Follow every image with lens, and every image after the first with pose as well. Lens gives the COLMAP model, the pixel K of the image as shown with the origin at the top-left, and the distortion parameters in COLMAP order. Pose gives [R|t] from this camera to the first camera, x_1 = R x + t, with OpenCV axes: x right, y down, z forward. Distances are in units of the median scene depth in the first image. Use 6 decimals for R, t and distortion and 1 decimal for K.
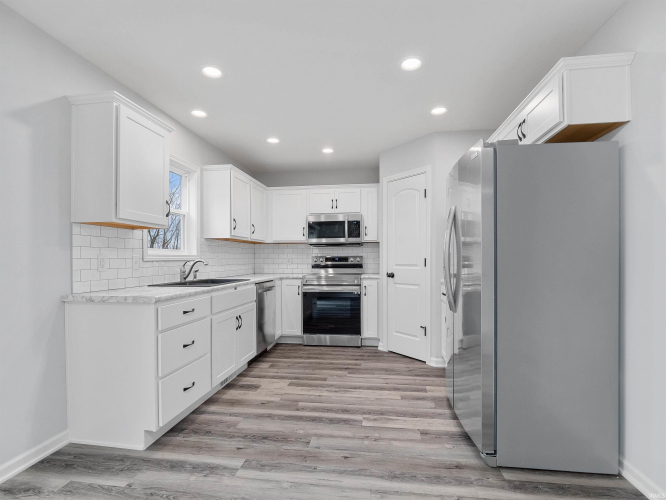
lens RADIAL K [[325.5, 0, 331.9], [0, 325.5, 253.1], [0, 0, 1]] dist [-0.009897, -0.000513]
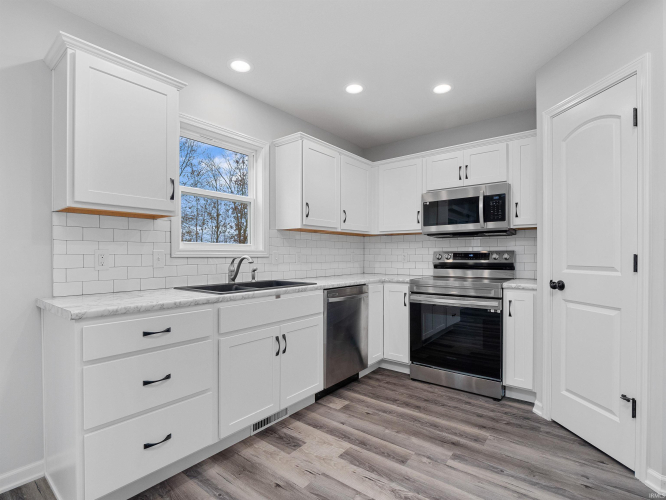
lens RADIAL K [[325.5, 0, 334.5], [0, 325.5, 253.0], [0, 0, 1]] dist [-0.009897, -0.000513]
pose [[0.867609, -0.001206, -0.497246, 0.139450], [0.007355, 0.999919, 0.010408, 0.005479], [0.497193, -0.012687, 0.867547, 0.373209]]
